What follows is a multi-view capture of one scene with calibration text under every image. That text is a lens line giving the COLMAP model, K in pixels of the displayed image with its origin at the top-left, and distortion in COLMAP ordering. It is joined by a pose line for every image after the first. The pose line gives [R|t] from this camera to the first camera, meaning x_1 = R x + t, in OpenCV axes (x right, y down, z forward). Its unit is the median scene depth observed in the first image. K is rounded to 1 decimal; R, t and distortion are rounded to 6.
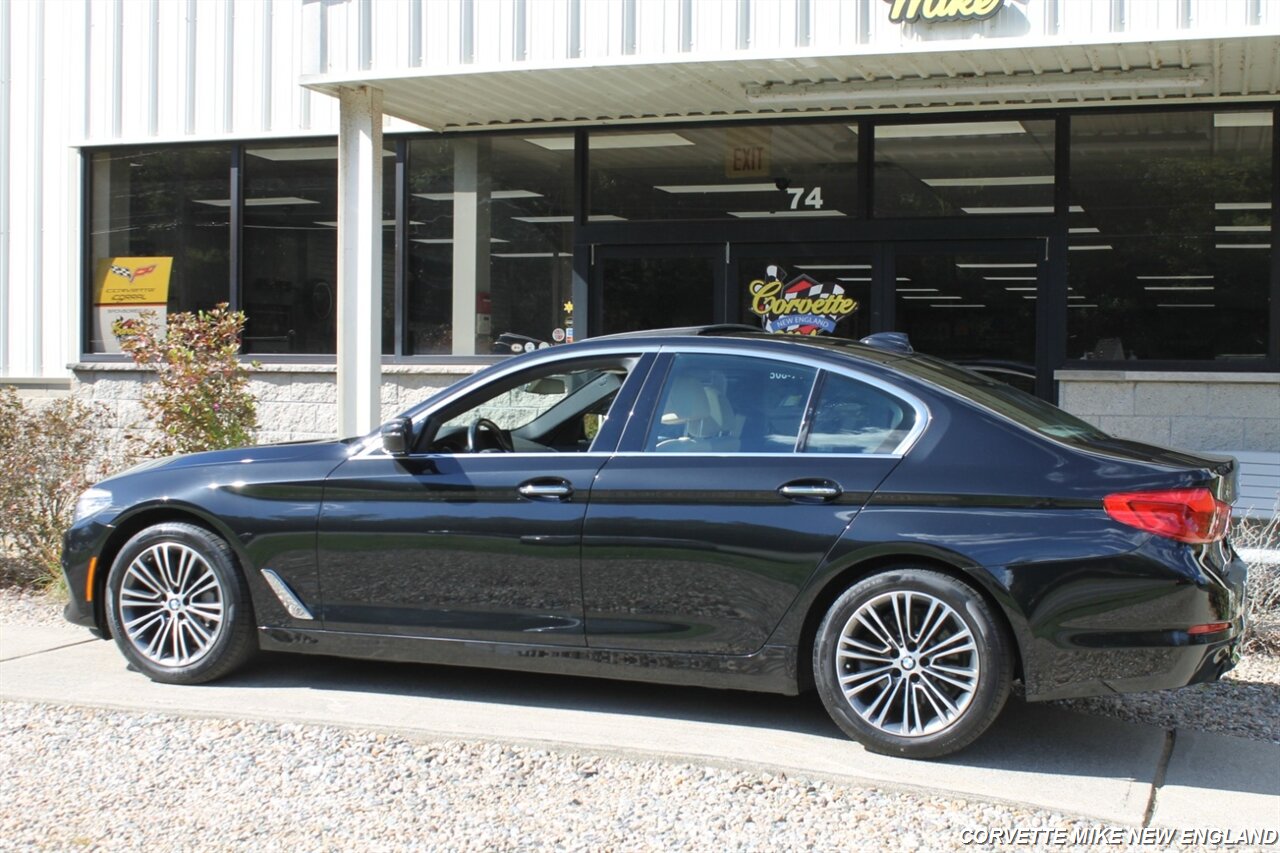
lens RADIAL K [[1717.2, 0, 645.7], [0, 1717.2, 422.6], [0, 0, 1]] dist [-0.039478, 0.000000]
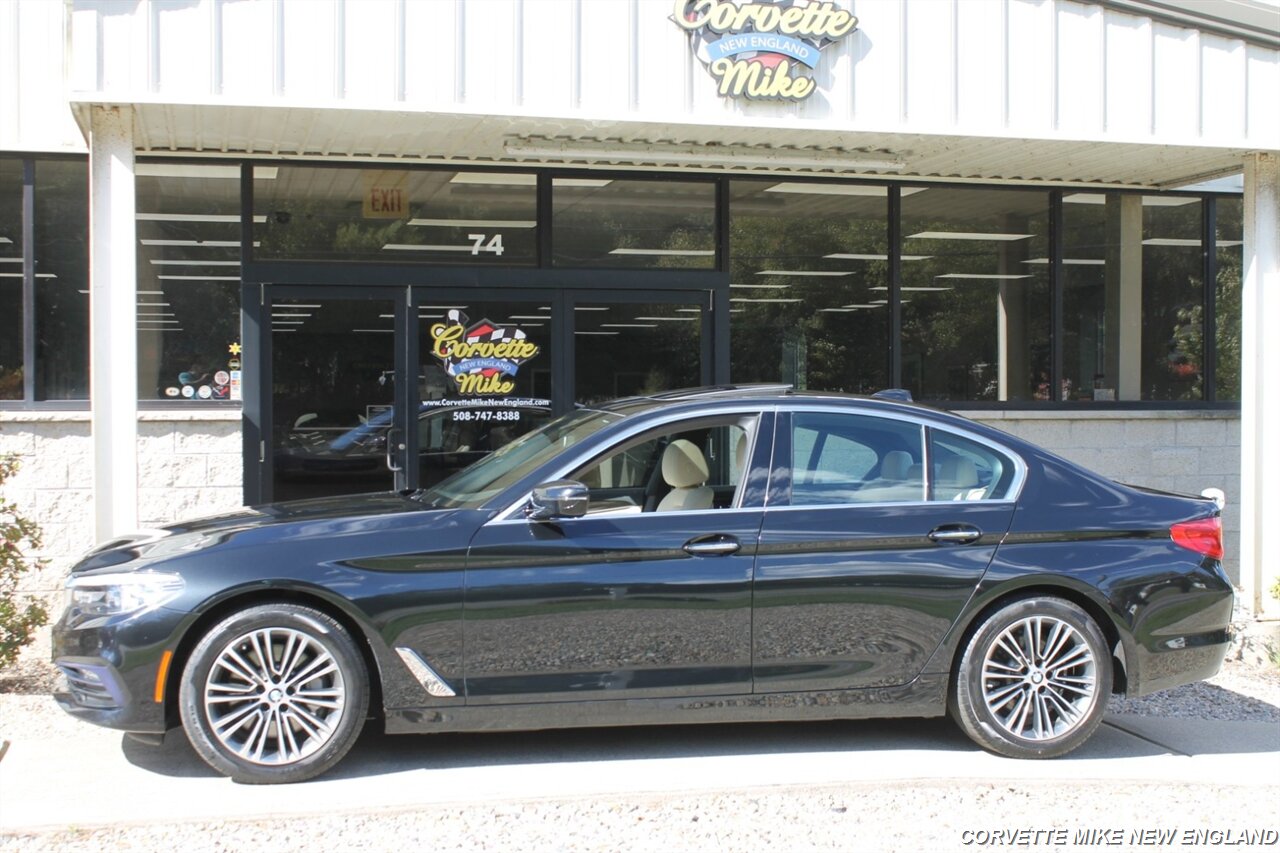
lens RADIAL K [[1717.2, 0, 639.9], [0, 1717.2, 427.1], [0, 0, 1]] dist [-0.039478, 0.000000]
pose [[0.845125, -0.018268, 0.534256, -0.451690], [0.022074, 0.999756, -0.000734, -0.022807], [-0.534112, 0.012414, 0.845322, 0.102993]]
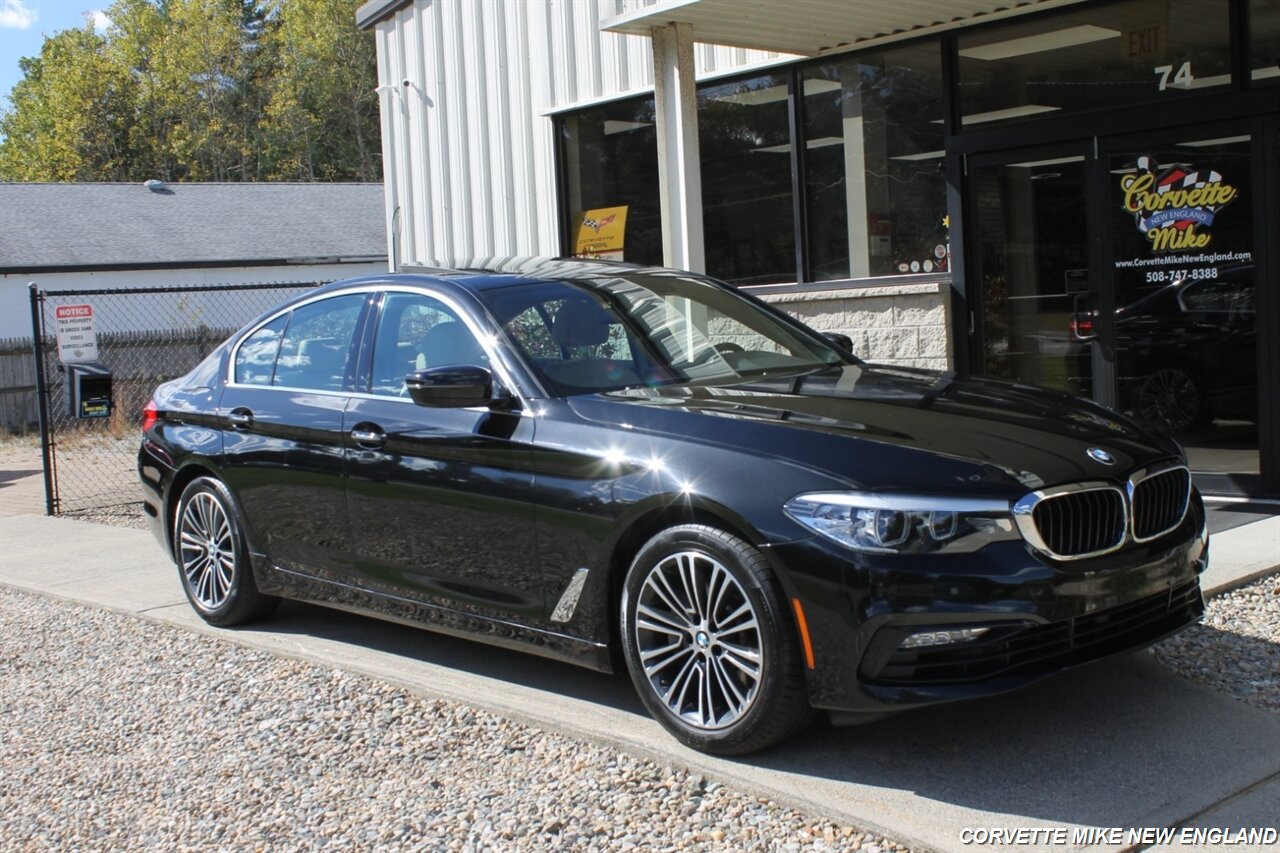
lens RADIAL K [[1501.4, 0, 650.7], [0, 1501.4, 426.1], [0, 0, 1]] dist [-0.067963, 0.000000]
pose [[0.874271, -0.022969, -0.484894, 0.266743], [0.050397, 0.997777, 0.043604, 0.002525], [0.482815, -0.062559, 0.873485, 0.227303]]
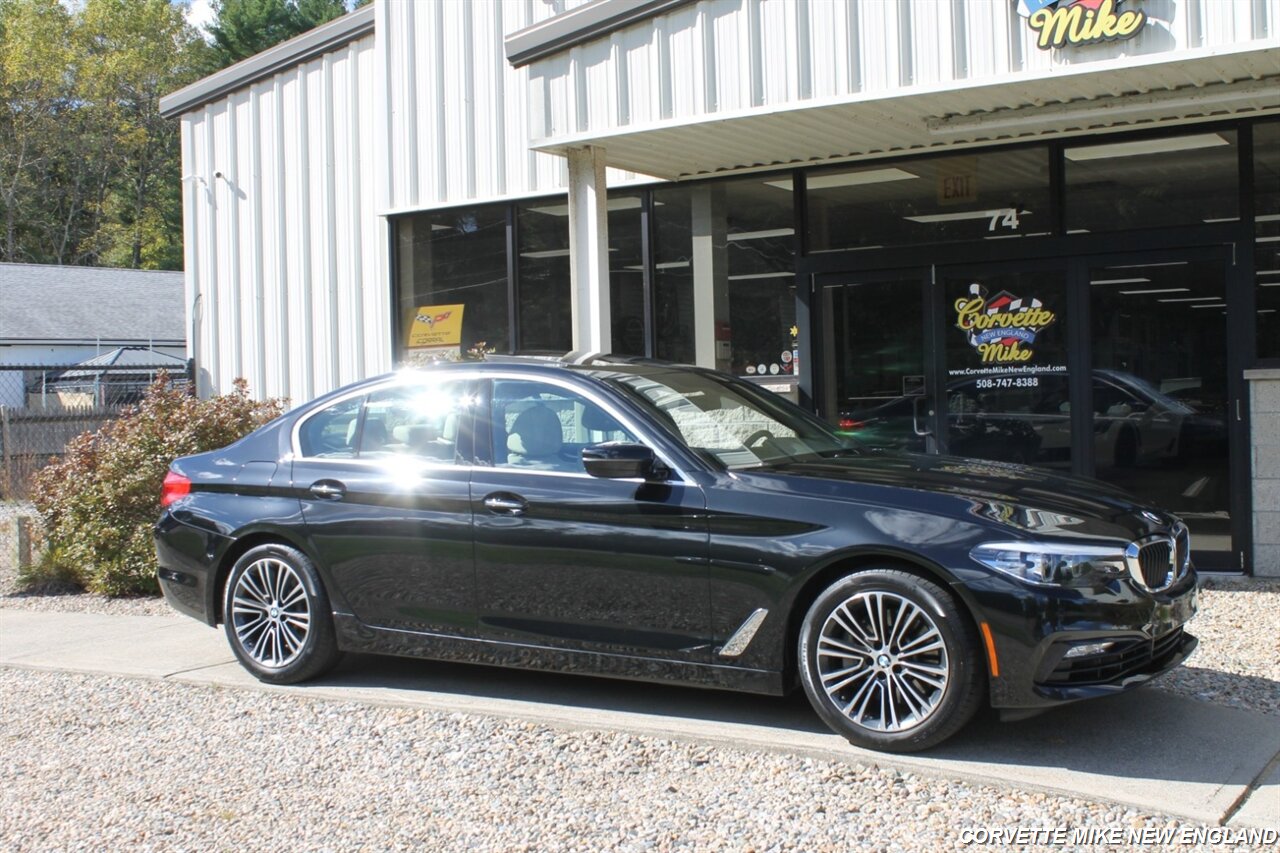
lens RADIAL K [[1501.4, 0, 647.8], [0, 1501.4, 428.8], [0, 0, 1]] dist [-0.067963, 0.000000]
pose [[0.973597, -0.034176, -0.225702, 0.099487], [0.033216, 0.999416, -0.008052, 0.000340], [0.225845, 0.000343, 0.974163, 0.045289]]
